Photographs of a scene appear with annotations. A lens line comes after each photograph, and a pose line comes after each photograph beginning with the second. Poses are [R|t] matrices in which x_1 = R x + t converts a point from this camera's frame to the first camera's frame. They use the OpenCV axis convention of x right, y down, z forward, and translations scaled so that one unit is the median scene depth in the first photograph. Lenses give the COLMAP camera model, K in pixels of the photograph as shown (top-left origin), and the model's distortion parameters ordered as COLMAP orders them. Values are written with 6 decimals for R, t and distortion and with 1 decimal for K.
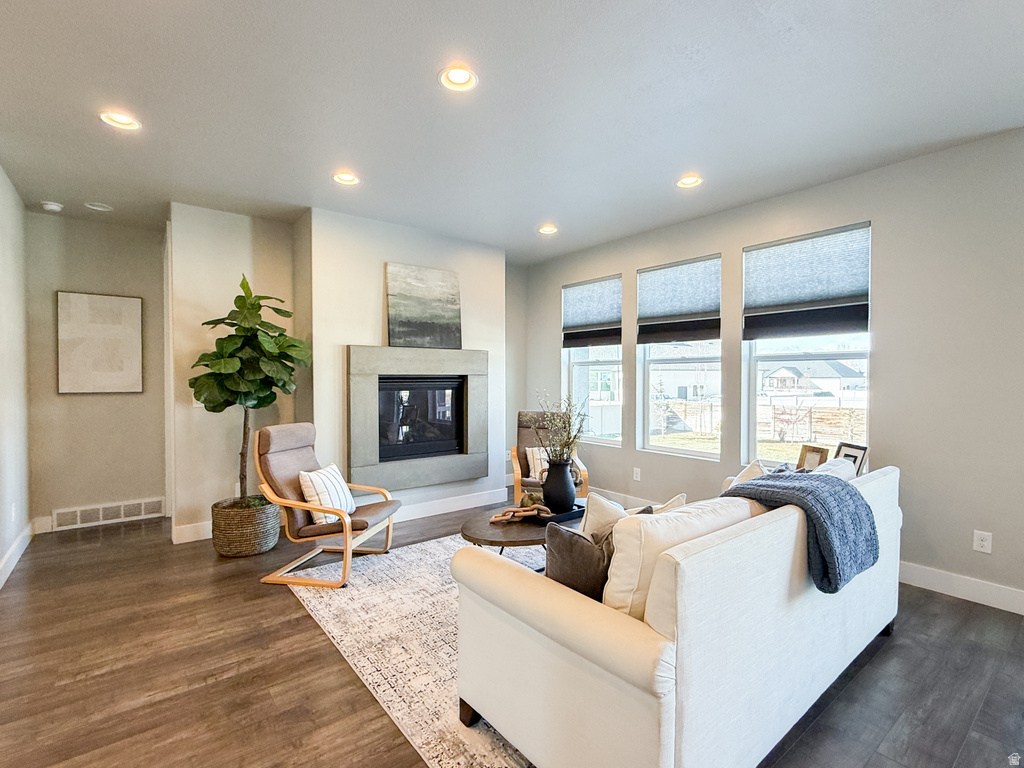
lens RADIAL K [[485.1, 0, 494.3], [0, 485.1, 385.2], [0, 0, 1]] dist [-0.000953, -0.001232]
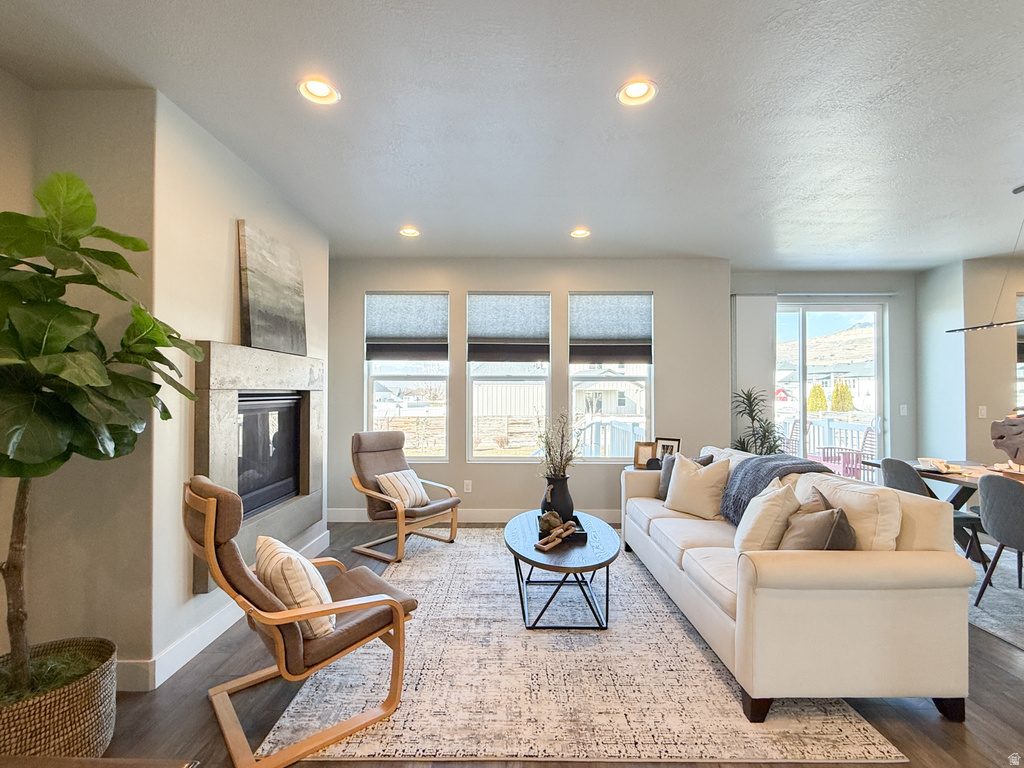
lens RADIAL K [[485.1, 0, 501.6], [0, 485.1, 382.1], [0, 0, 1]] dist [-0.000953, -0.001232]
pose [[0.612329, 0.017269, 0.790415, -0.508885], [0.011135, 0.999474, -0.030463, -0.007491], [-0.790525, 0.027455, 0.611814, 0.313246]]
